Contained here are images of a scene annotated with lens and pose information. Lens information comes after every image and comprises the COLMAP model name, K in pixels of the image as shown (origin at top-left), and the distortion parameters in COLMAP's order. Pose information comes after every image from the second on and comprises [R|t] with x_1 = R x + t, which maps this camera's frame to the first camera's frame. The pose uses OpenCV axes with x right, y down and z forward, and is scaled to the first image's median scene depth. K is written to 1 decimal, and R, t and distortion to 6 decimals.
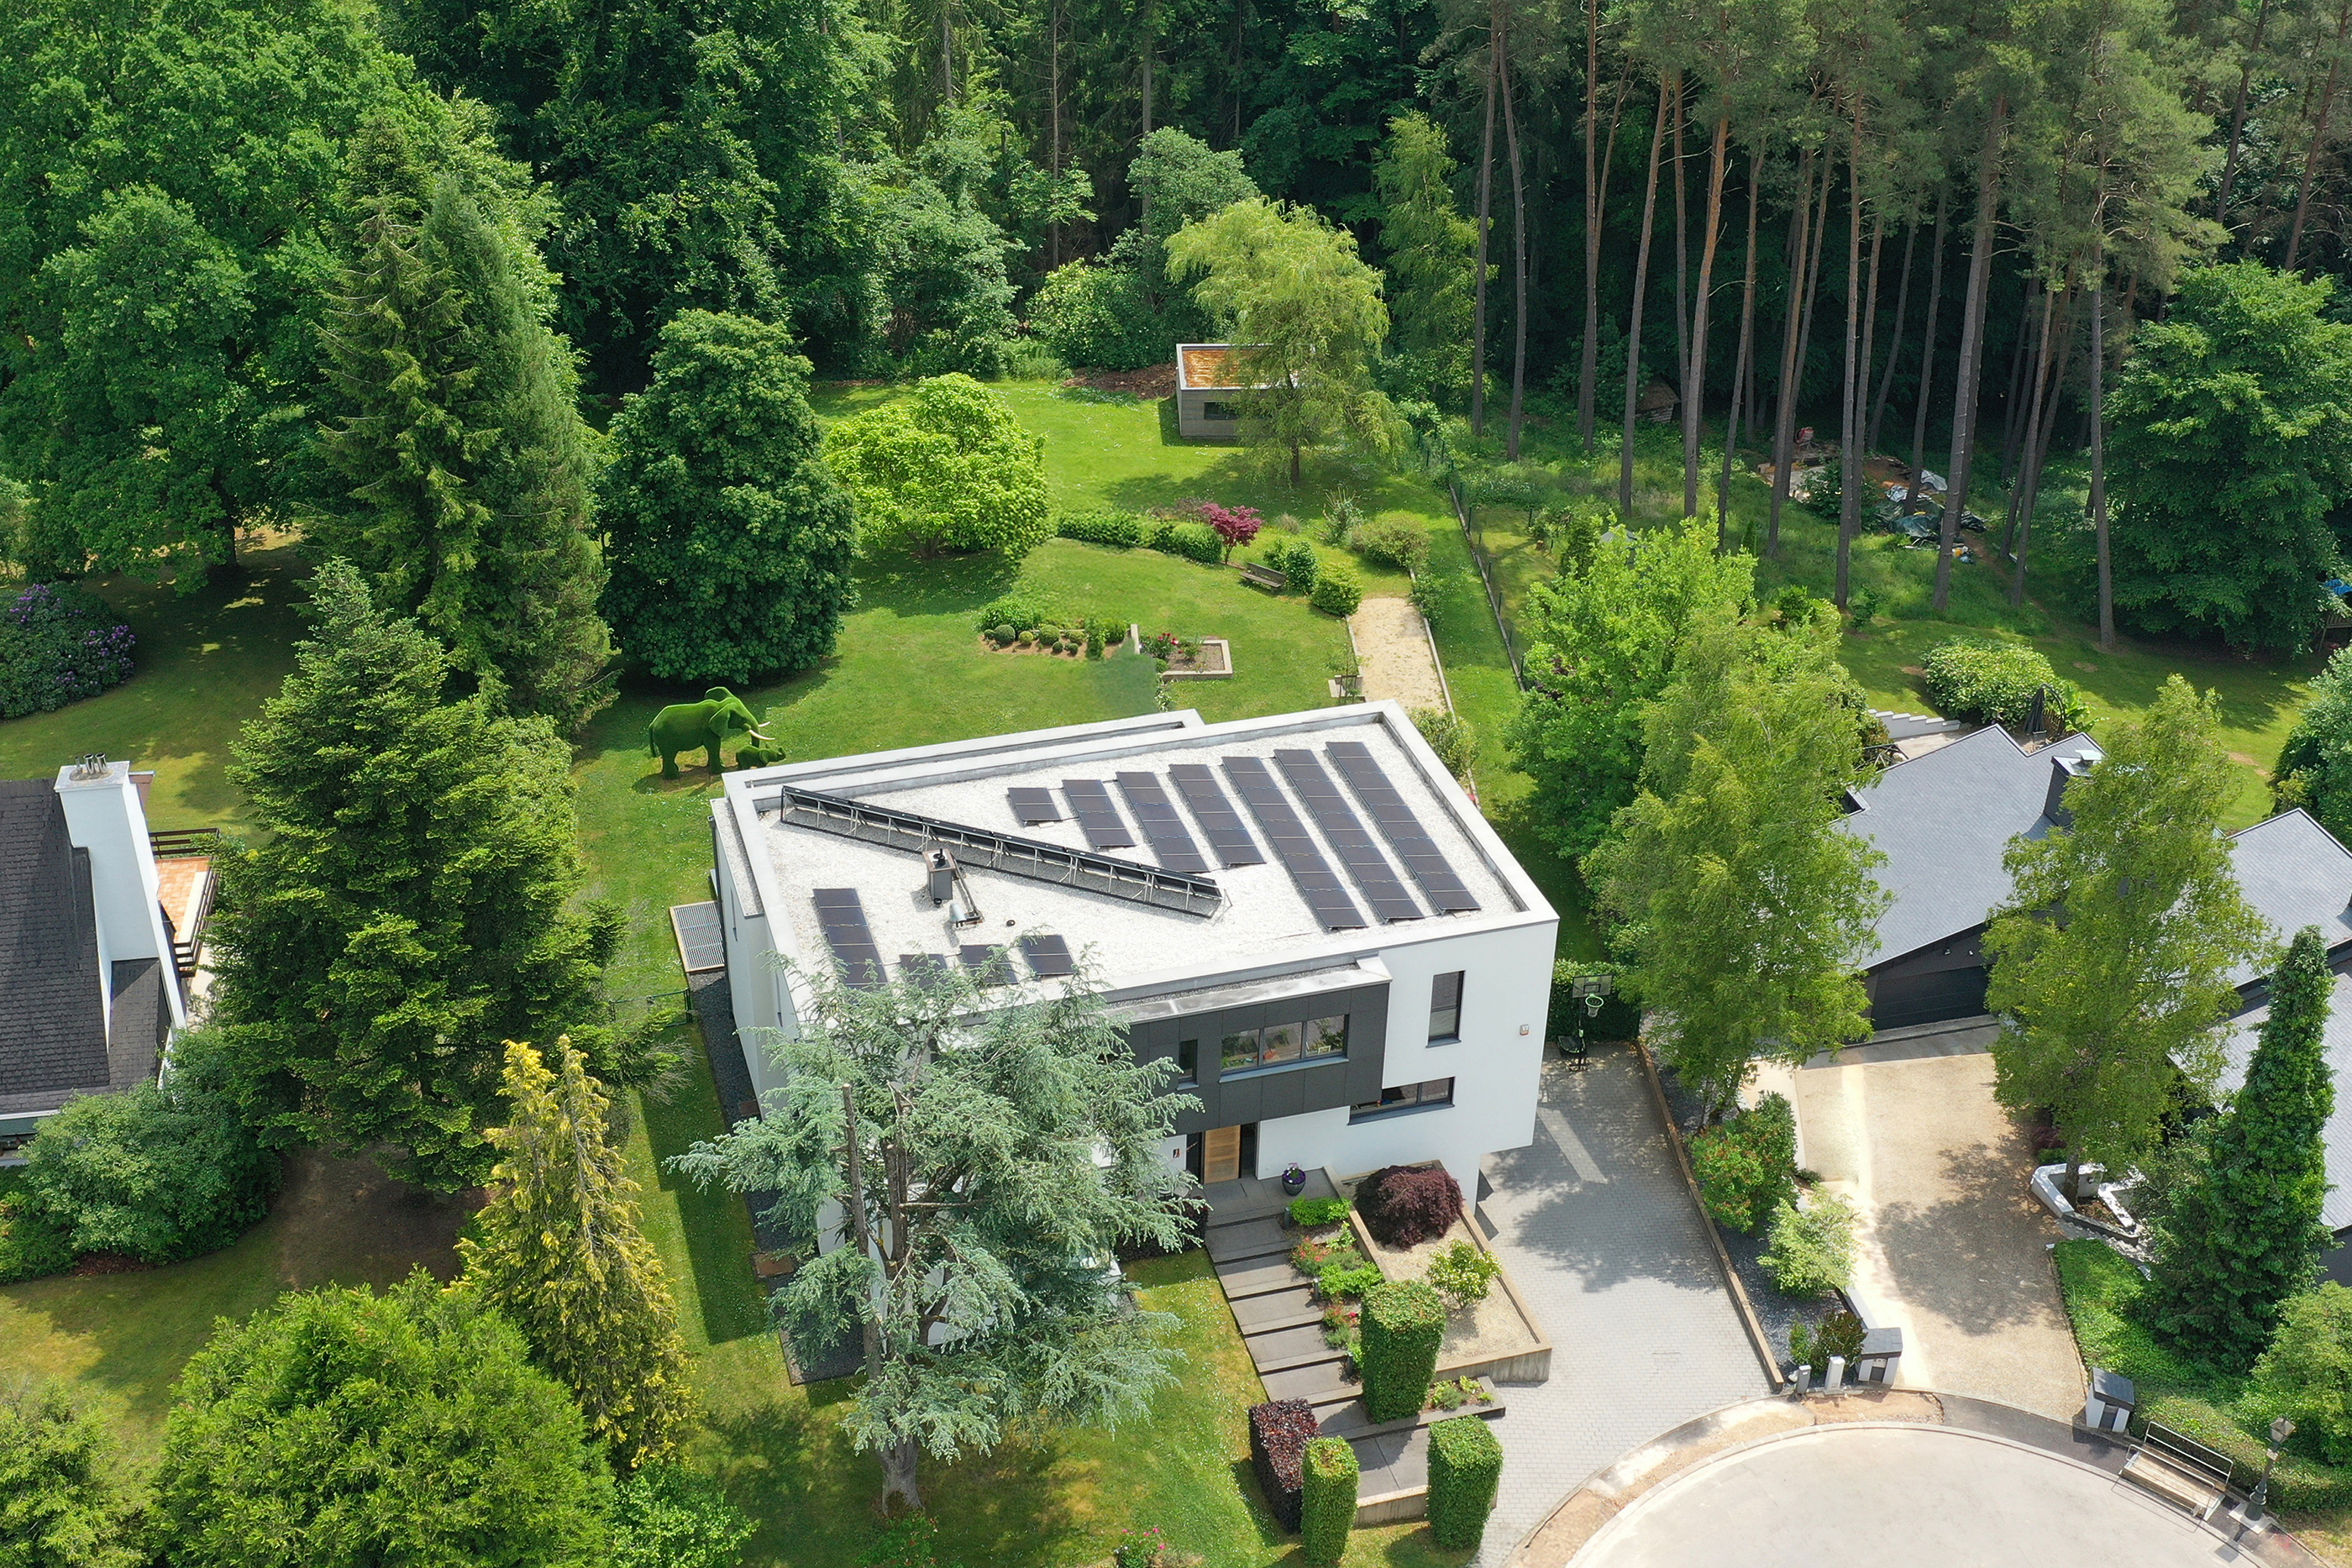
lens RADIAL K [[2003.4, 0, 1176.0], [0, 2003.4, 784.0], [0, 0, 1]] dist [-0.125669, 0.000733]
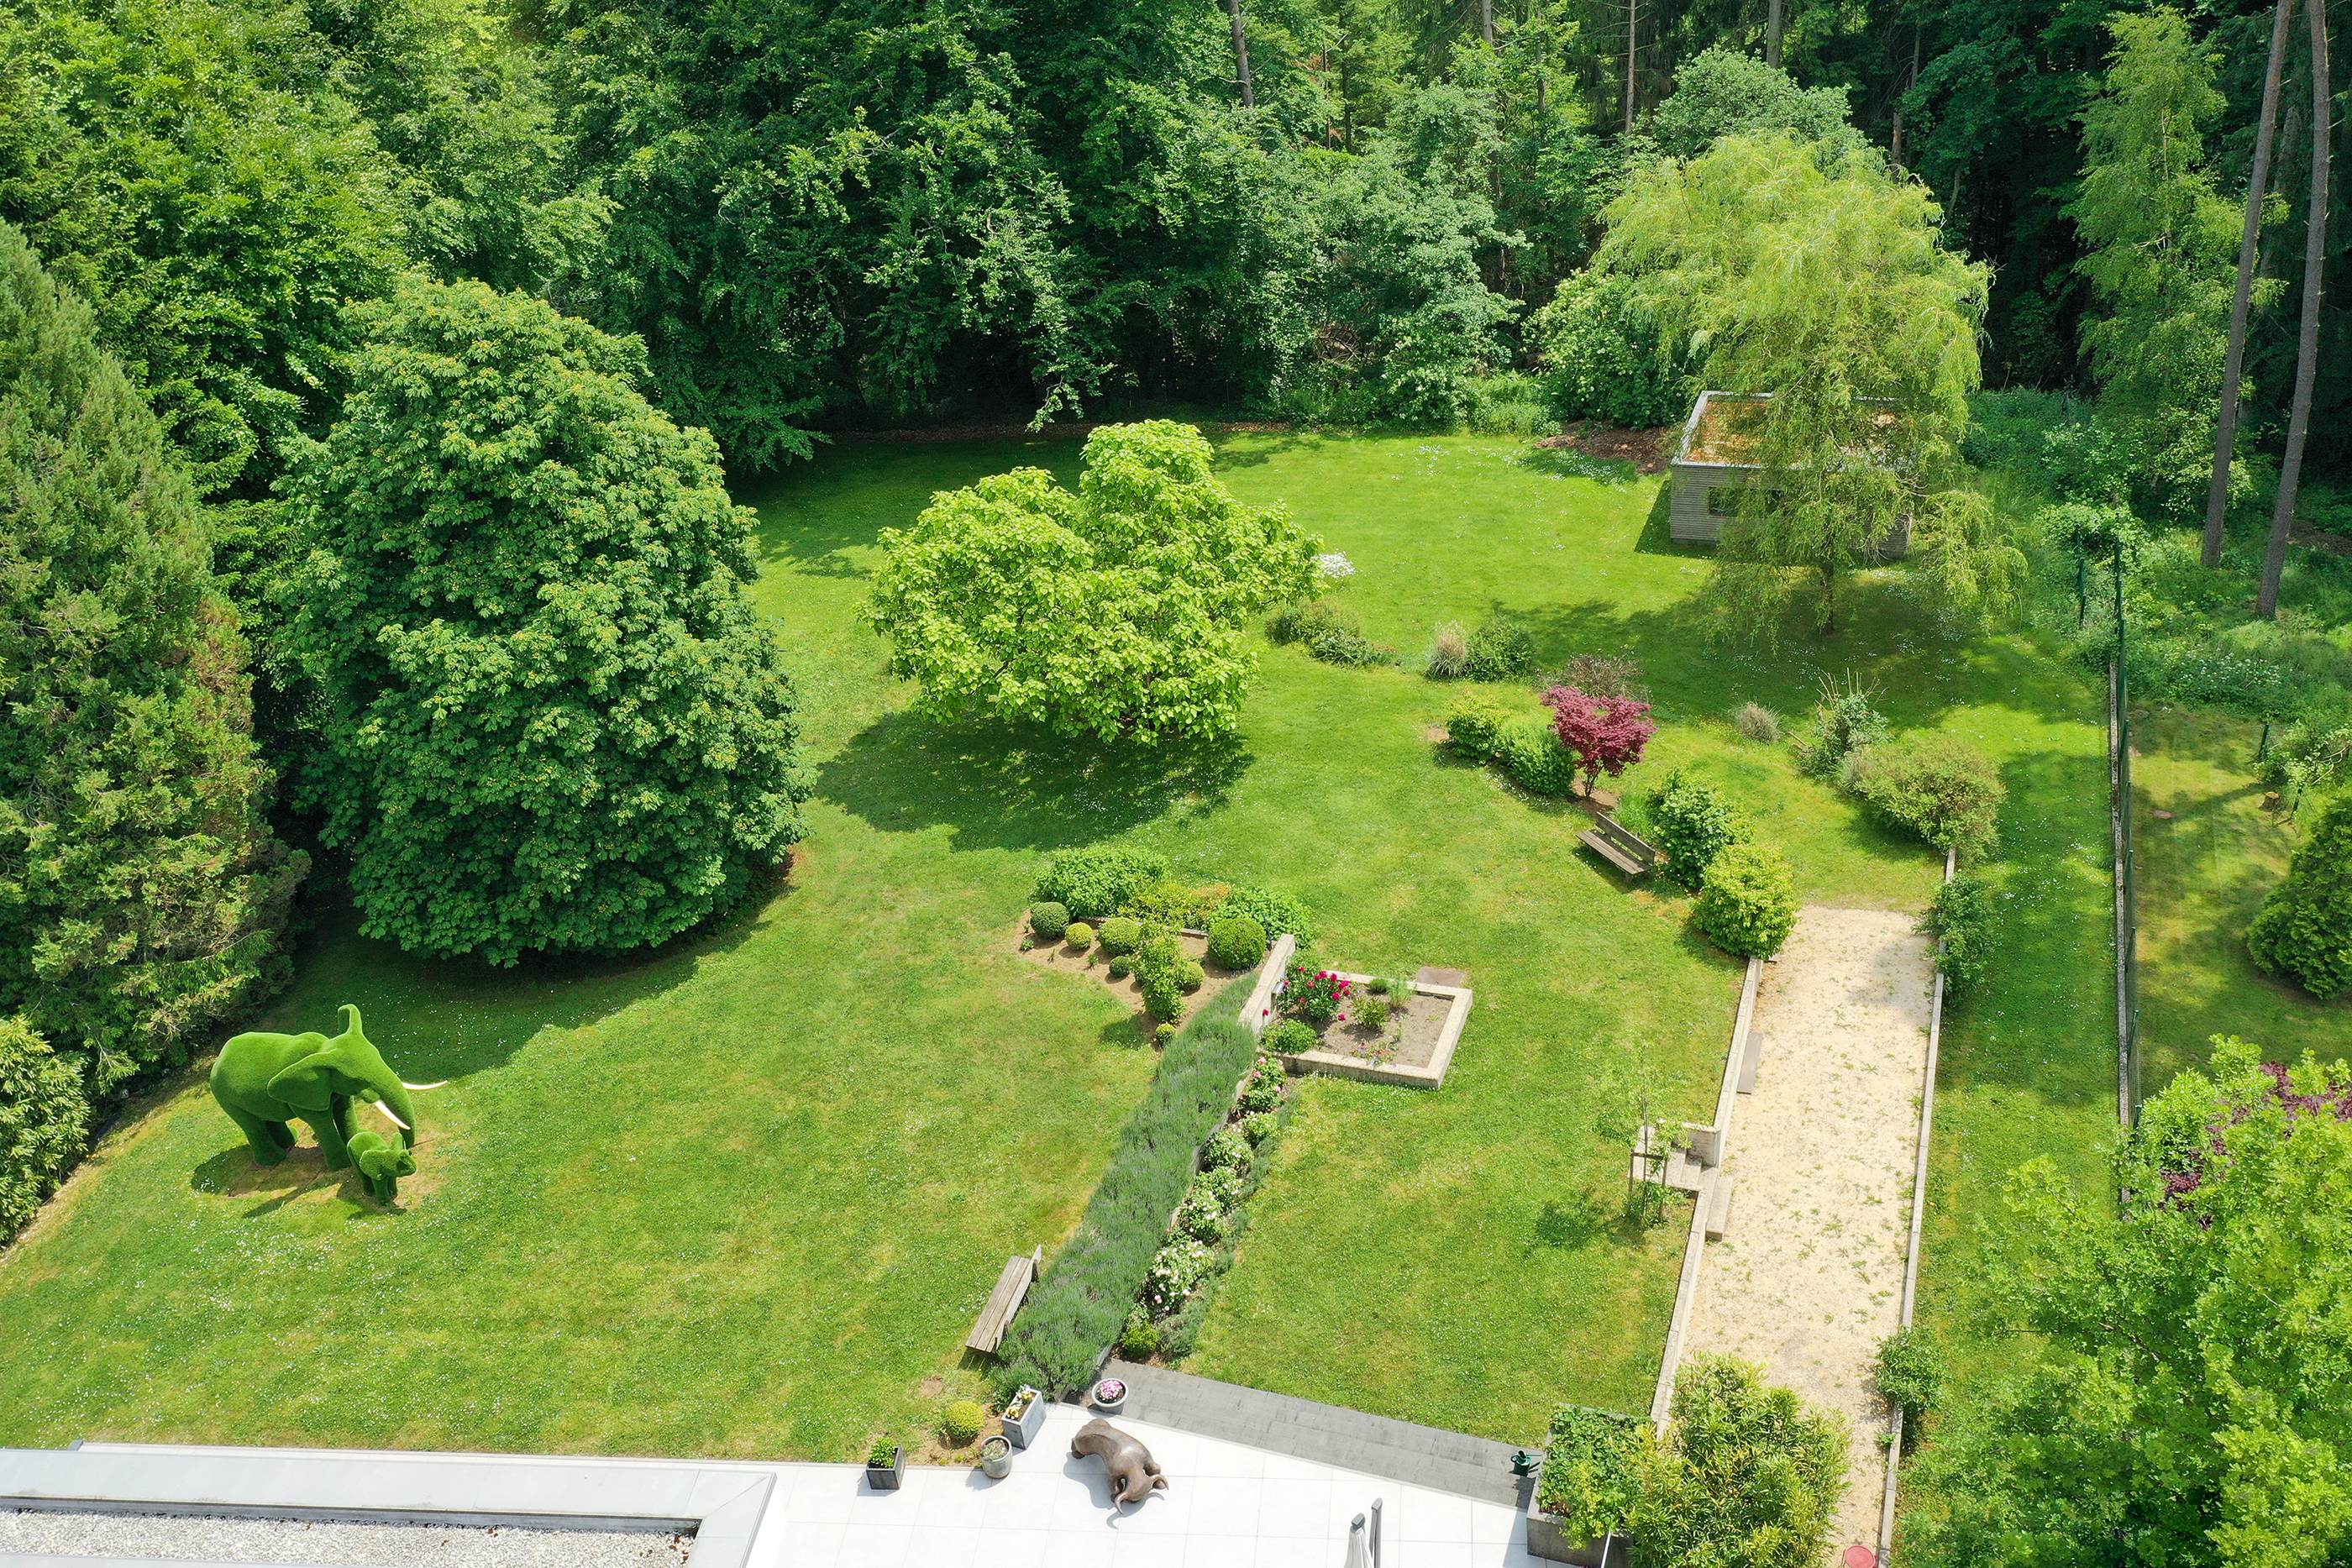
lens RADIAL K [[1935.9, 0, 1176.0], [0, 1935.9, 784.0], [0, 0, 1]] dist [-0.009135, -0.001689]
pose [[0.923117, 0.116054, -0.366587, 0.100839], [-0.120219, 0.992680, 0.011536, -0.094239], [0.365242, 0.033422, 0.930312, 0.414965]]
